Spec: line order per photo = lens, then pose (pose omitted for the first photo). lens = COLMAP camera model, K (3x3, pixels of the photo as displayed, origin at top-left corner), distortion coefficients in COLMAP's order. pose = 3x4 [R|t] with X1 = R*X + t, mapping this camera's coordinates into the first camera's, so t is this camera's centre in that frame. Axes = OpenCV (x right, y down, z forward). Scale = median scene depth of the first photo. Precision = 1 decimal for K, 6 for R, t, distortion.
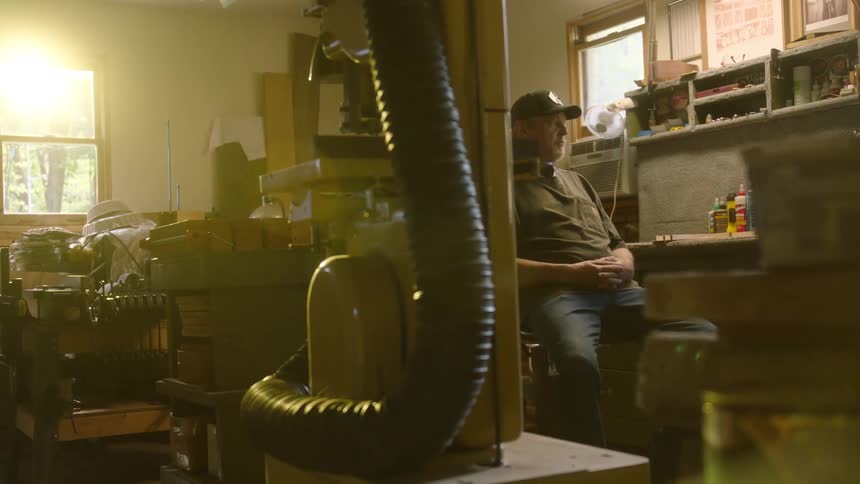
lens RADIAL K [[1096.3, 0, 430.0], [0, 1096.3, 242.0], [0, 0, 1]] dist [0.063615, 0.074644]
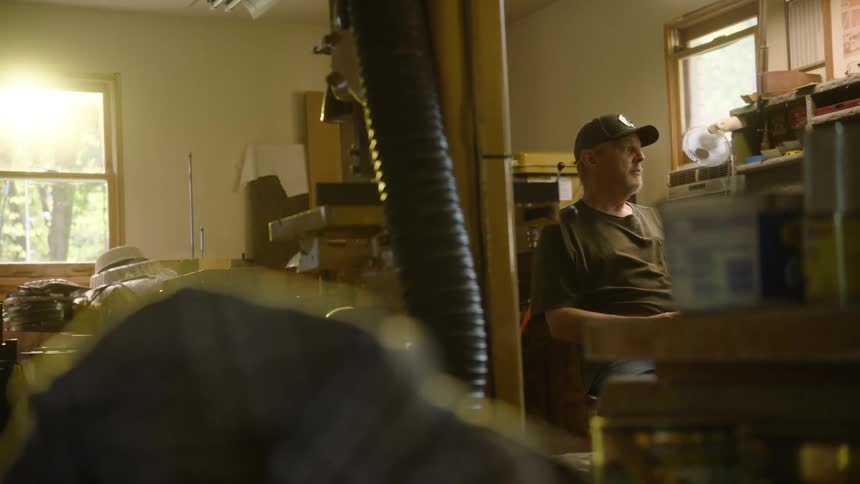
lens RADIAL K [[1411.9, 0, 430.7], [0, 1411.9, 258.5], [0, 0, 1]] dist [0.372036, -0.074017]
pose [[0.997022, -0.009084, -0.076586, 0.035219], [0.007196, 0.999664, -0.024893, 0.000781], [0.076787, 0.024268, 0.996752, -0.094505]]
